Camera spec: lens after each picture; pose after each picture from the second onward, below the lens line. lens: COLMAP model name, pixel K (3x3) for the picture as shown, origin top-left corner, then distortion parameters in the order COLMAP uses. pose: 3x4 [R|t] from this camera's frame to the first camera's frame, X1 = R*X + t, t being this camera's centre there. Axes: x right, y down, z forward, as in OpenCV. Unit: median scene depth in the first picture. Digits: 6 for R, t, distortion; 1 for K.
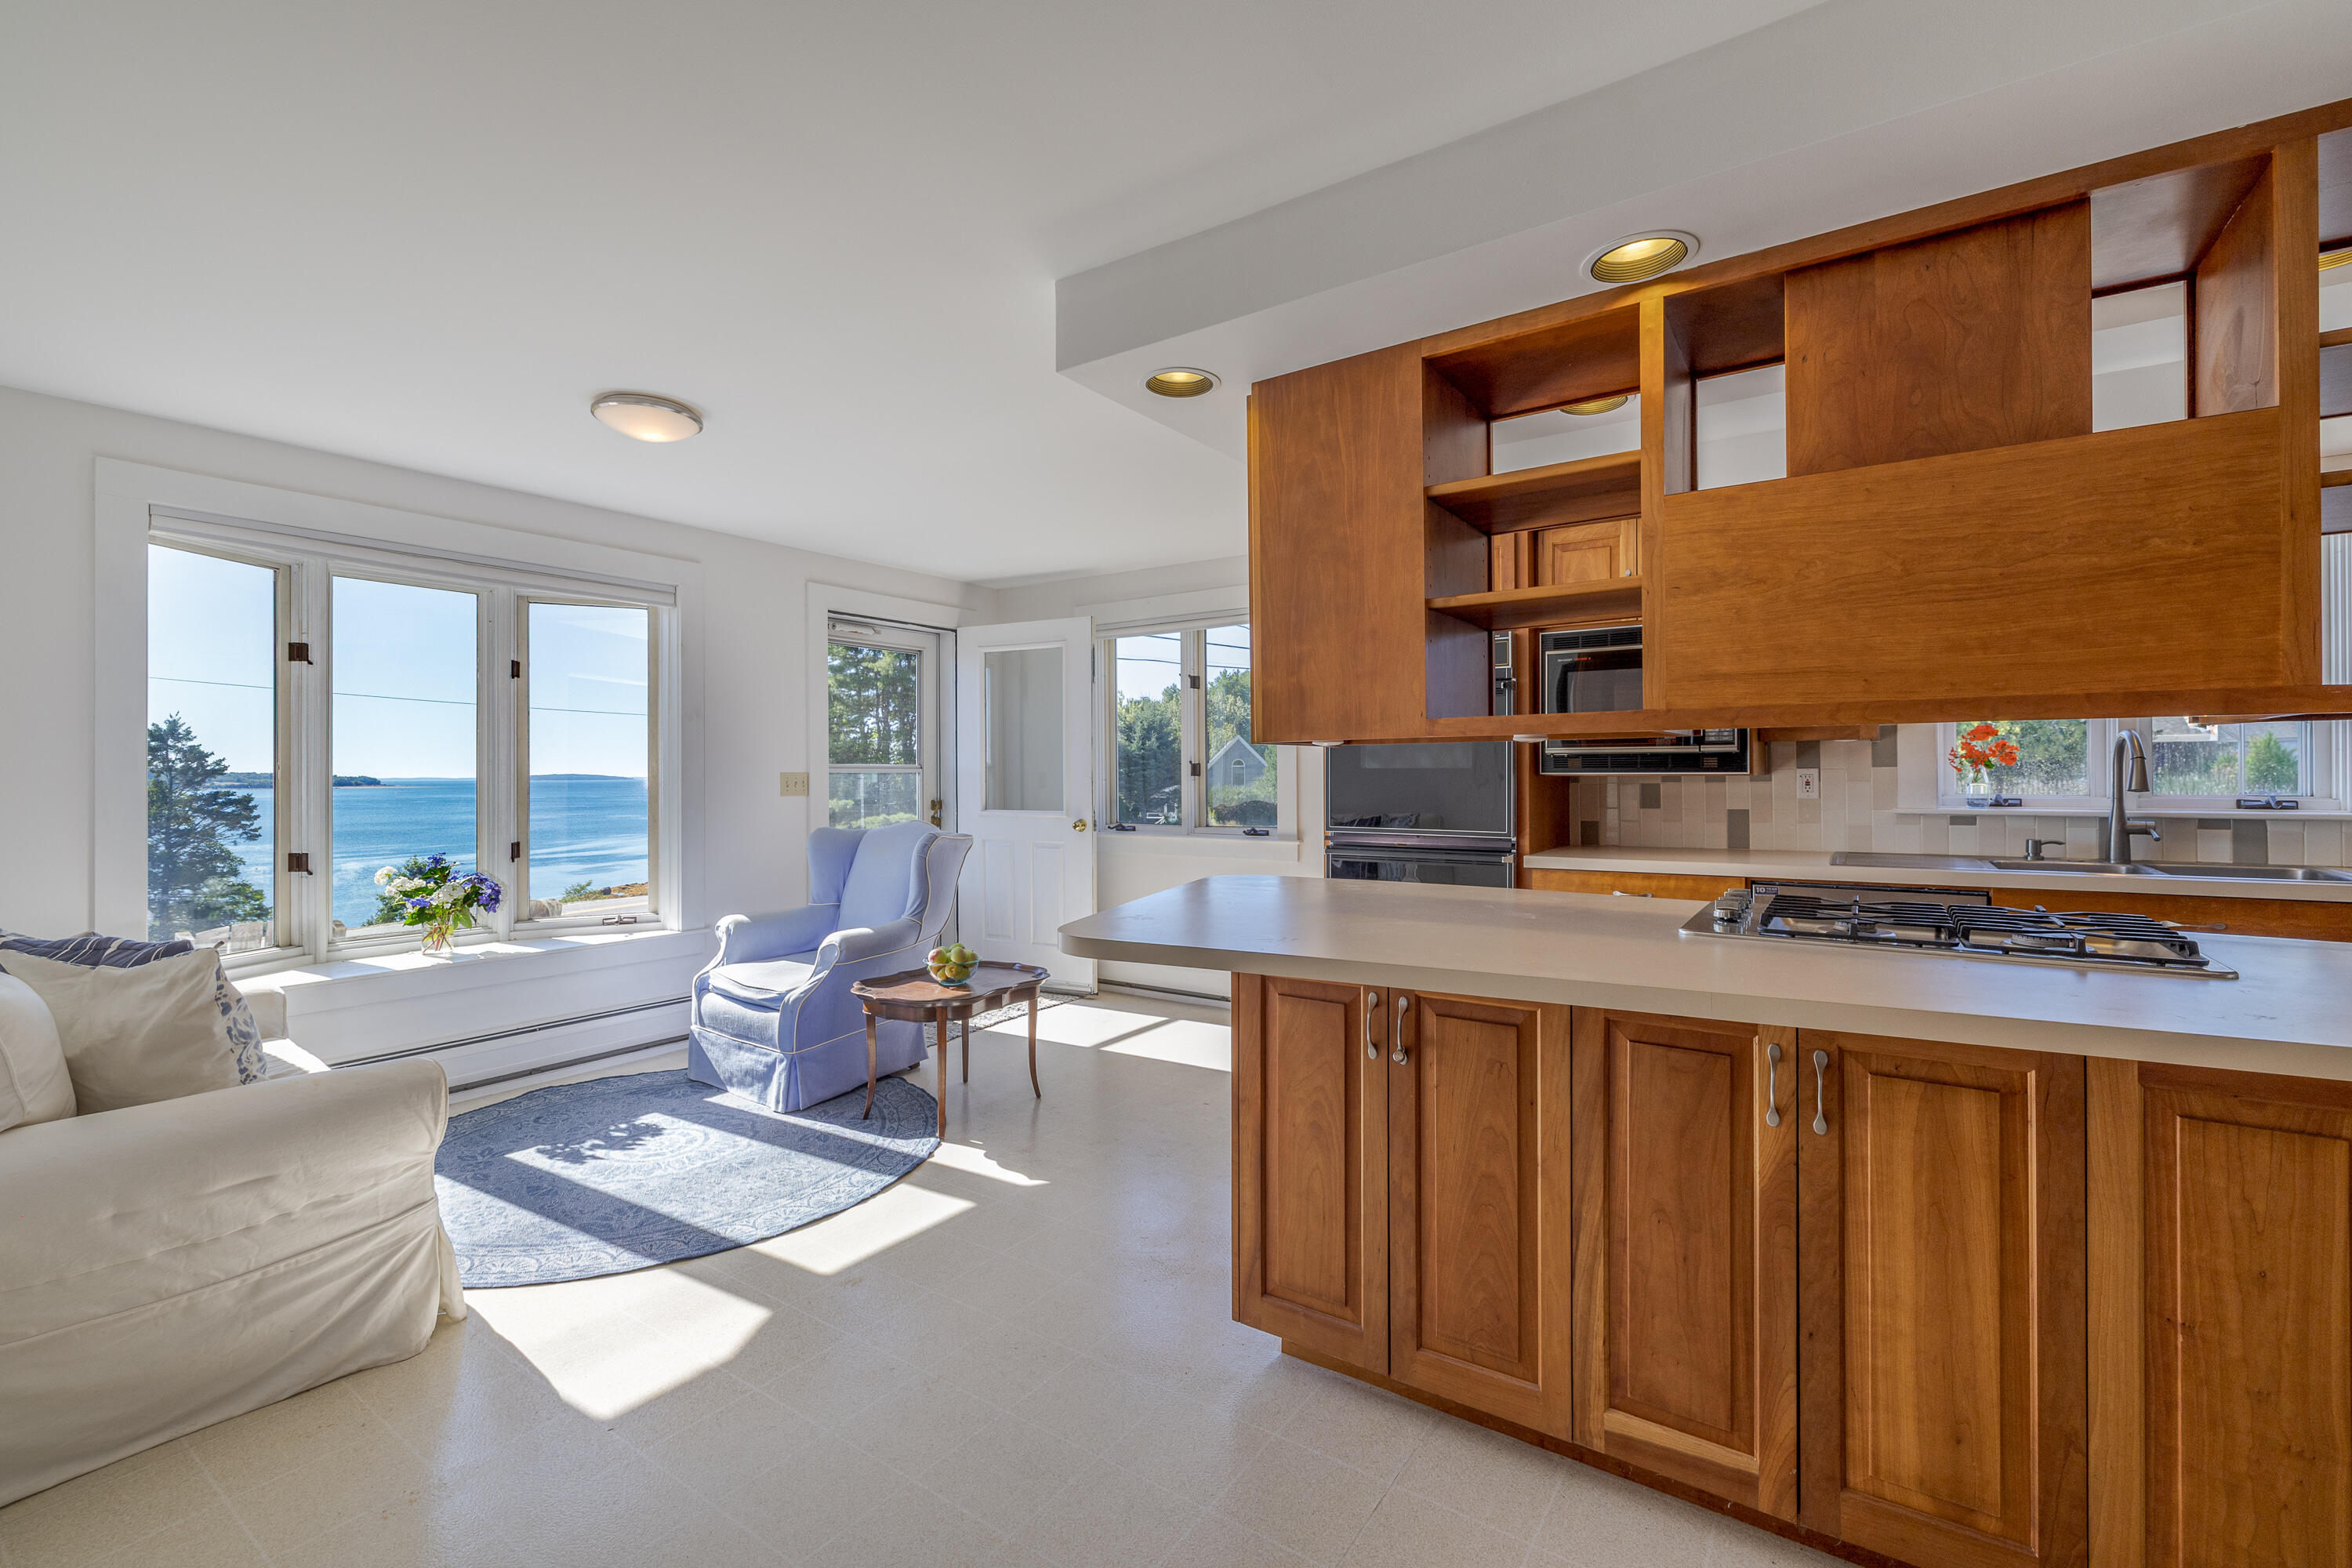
lens RADIAL K [[1018.6, 0, 1176.9], [0, 1018.6, 771.7], [0, 0, 1]] dist [0.002600, -0.000088]
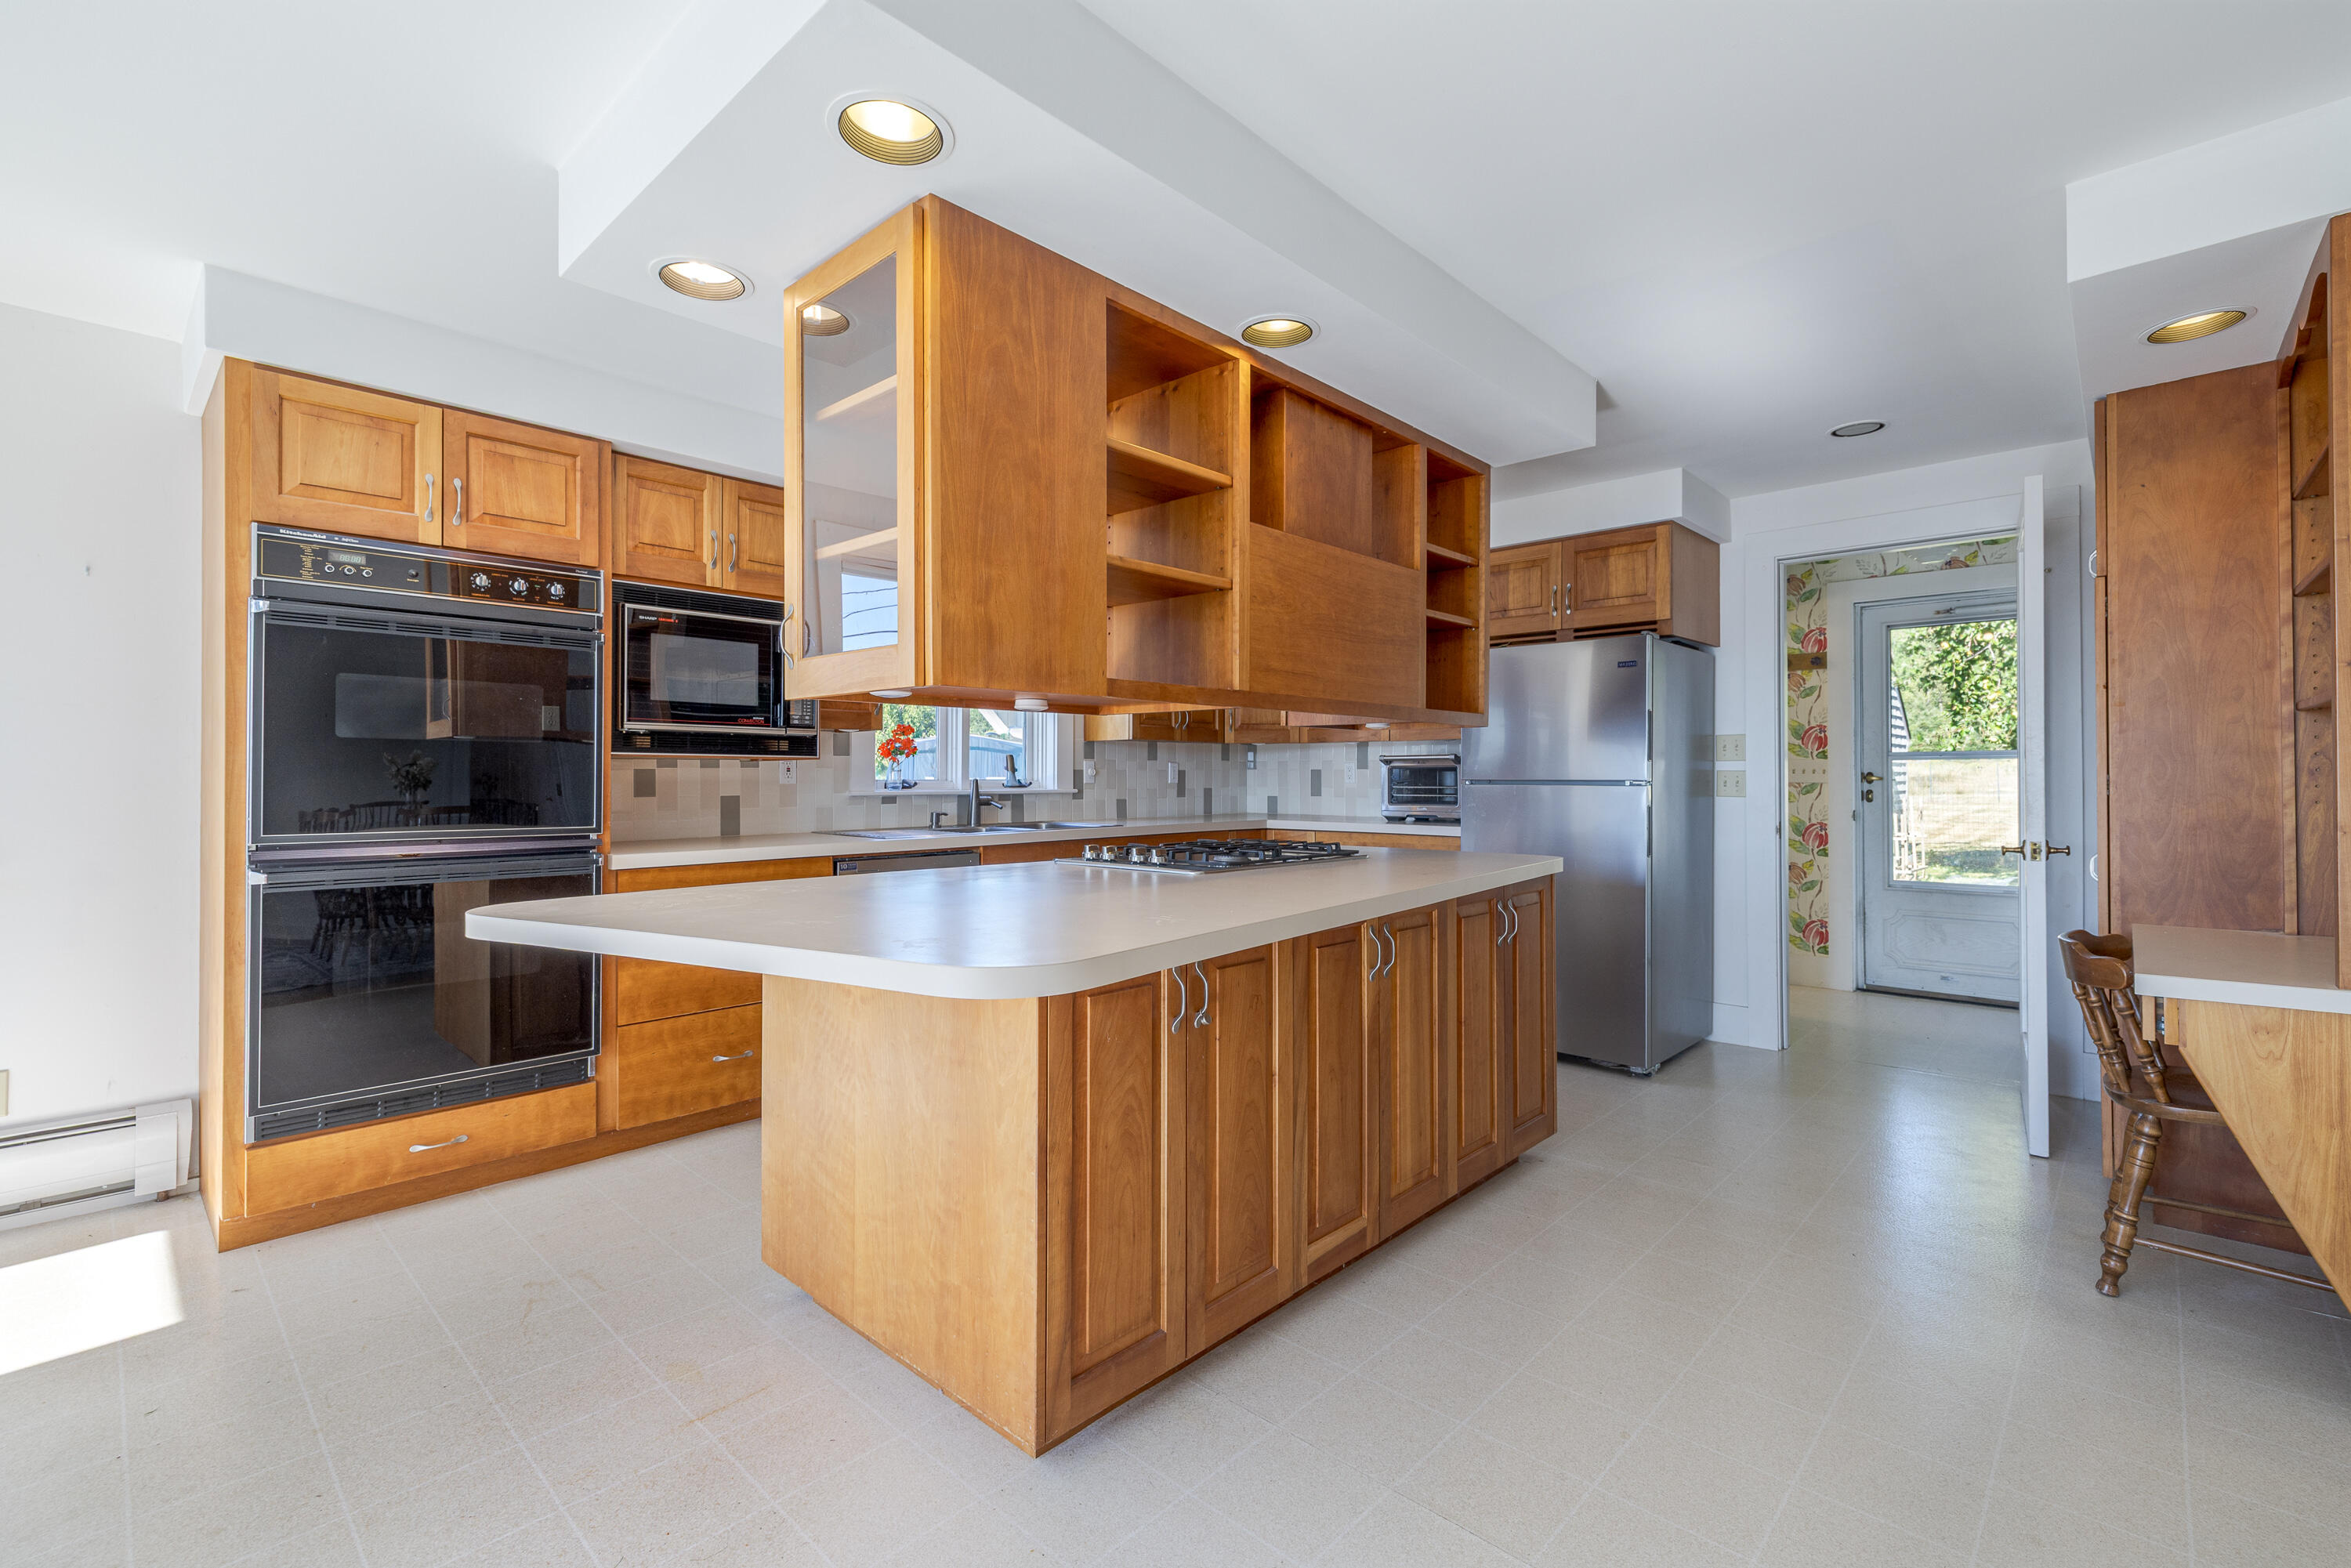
lens RADIAL K [[1018.2, 0, 1178.6], [0, 1018.2, 773.7], [0, 0, 1]] dist [0.002600, -0.000088]
pose [[0.146198, 0.009615, 0.989209, -0.655292], [-0.000076, 0.999953, -0.009708, 0.044760], [-0.989255, 0.001345, 0.146192, 0.758942]]
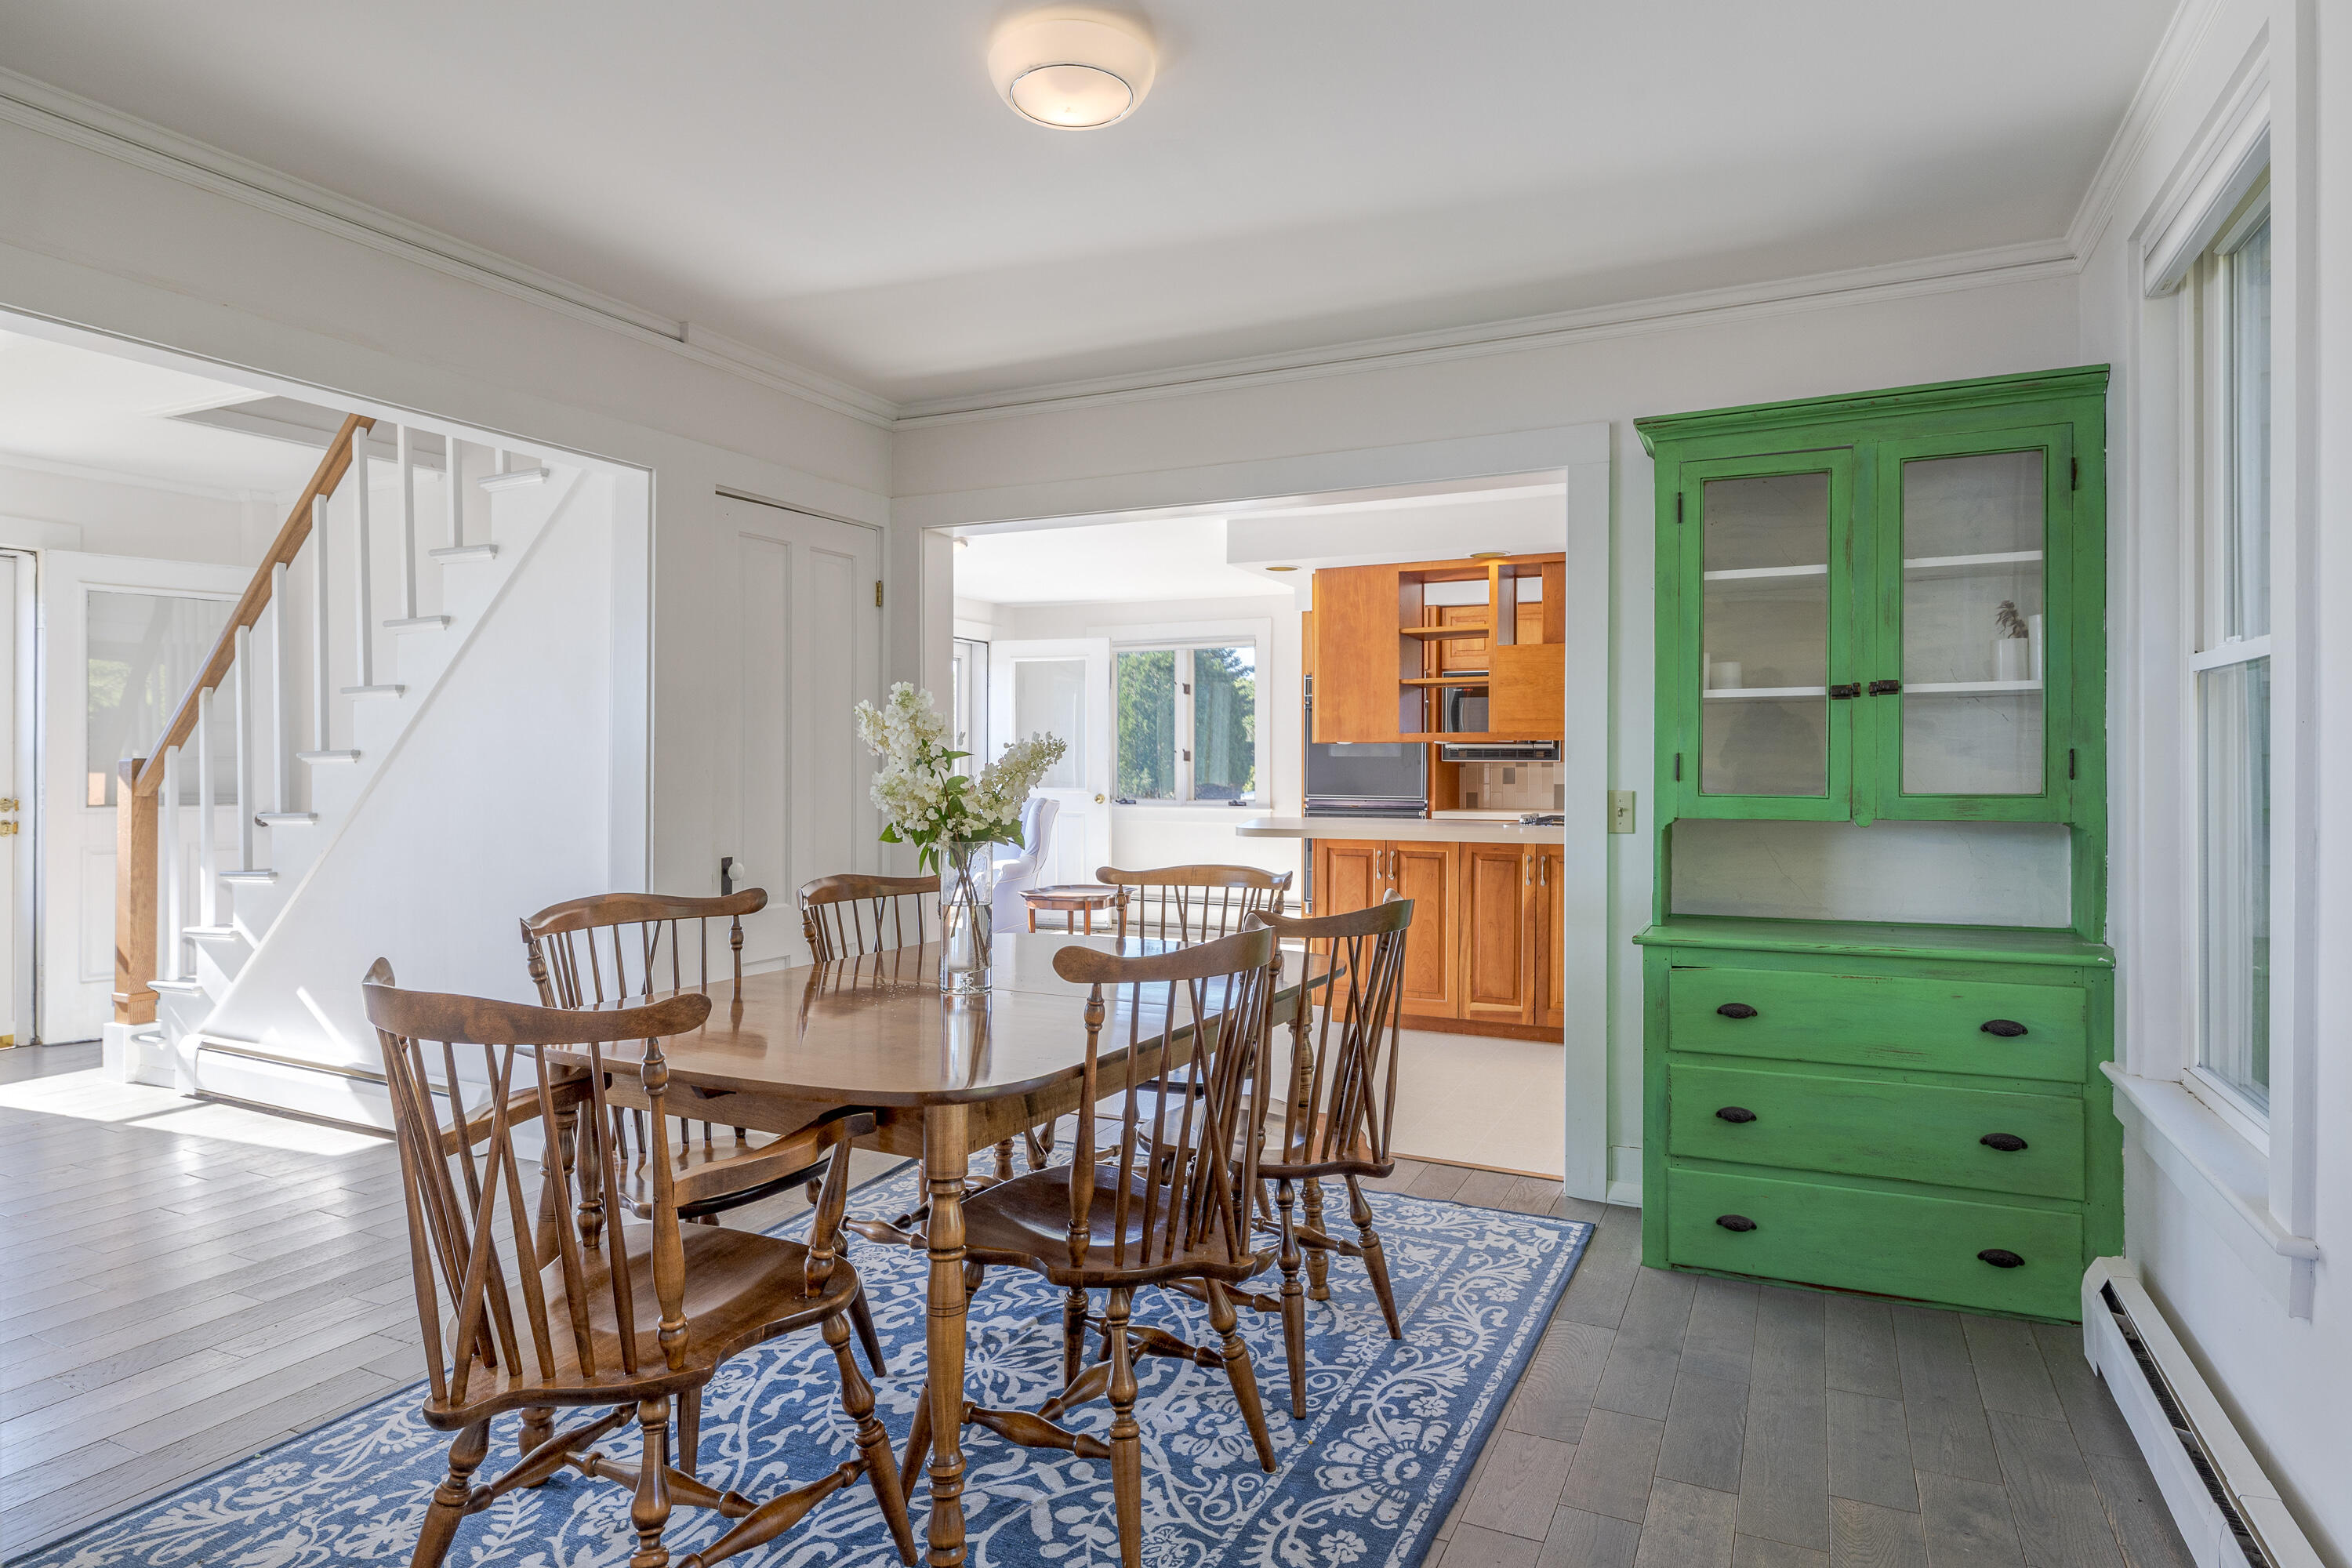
lens RADIAL K [[1349.0, 0, 1178.0], [0, 1349.0, 778.7], [0, 0, 1]] dist [0.000125, 0.000017]
pose [[0.987027, 0.005555, 0.160461, -0.678033], [-0.007433, 0.999911, 0.011107, 0.017641], [-0.160385, -0.012156, 0.986980, -1.766458]]
